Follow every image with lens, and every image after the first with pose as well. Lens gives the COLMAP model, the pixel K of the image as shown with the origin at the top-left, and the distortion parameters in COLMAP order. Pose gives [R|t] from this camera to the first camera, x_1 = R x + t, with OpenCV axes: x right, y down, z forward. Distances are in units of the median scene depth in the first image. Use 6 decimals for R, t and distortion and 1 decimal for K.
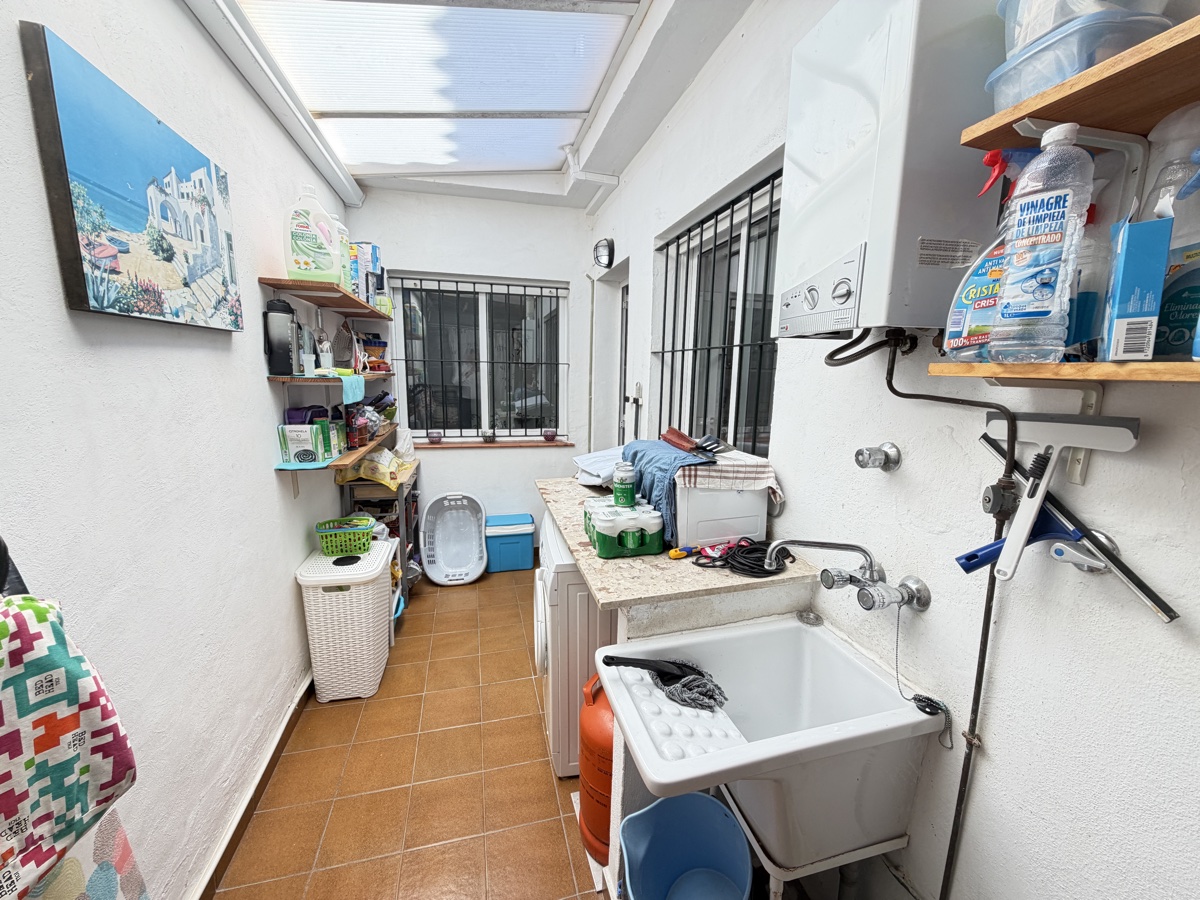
lens RADIAL K [[477.5, 0, 598.1], [0, 477.5, 448.6], [0, 0, 1]] dist [0.001182, -0.000021]
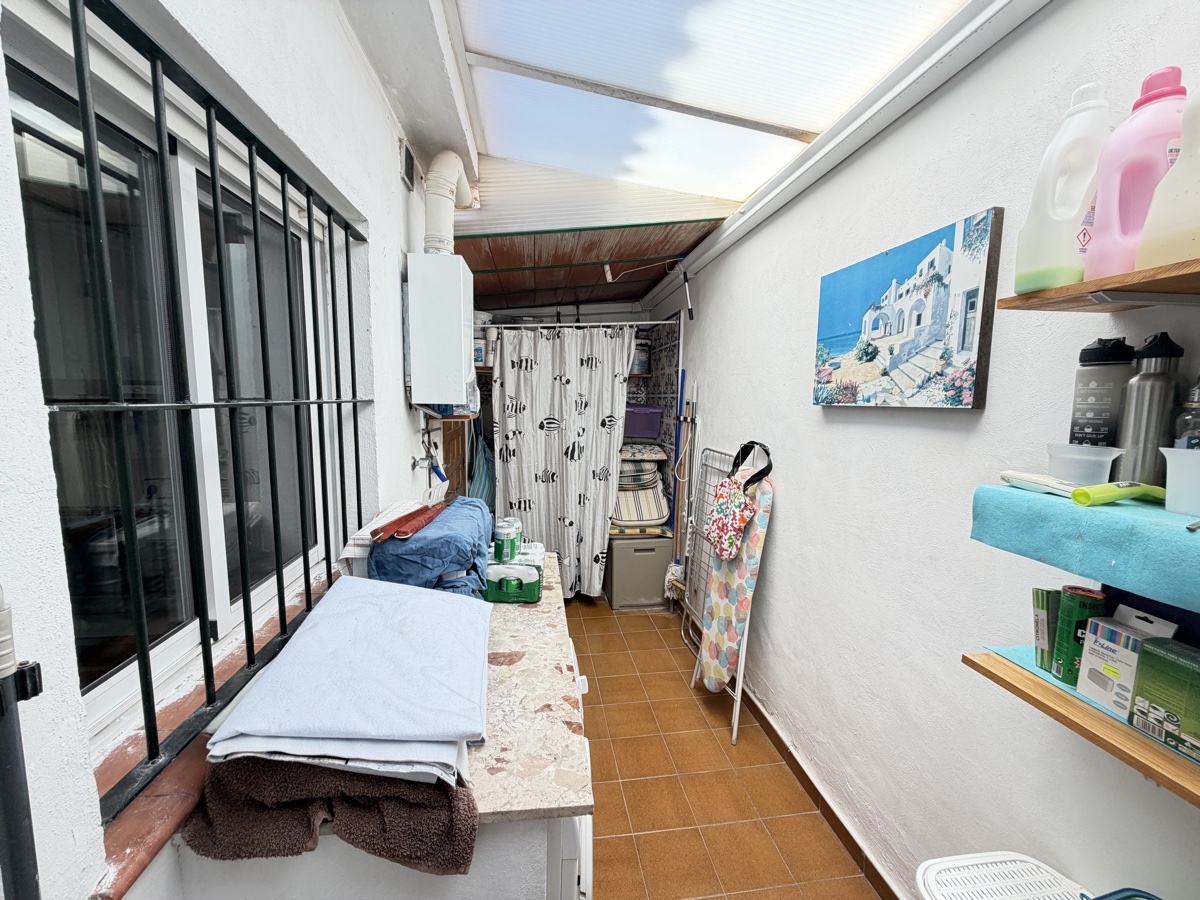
lens RADIAL K [[477.5, 0, 599.0], [0, 477.5, 450.7], [0, 0, 1]] dist [0.001182, -0.000021]
pose [[-0.991820, -0.045607, 0.119215, -0.335964], [-0.011175, 0.961429, 0.274828, -0.525567], [-0.127151, 0.271247, -0.954074, 2.502667]]
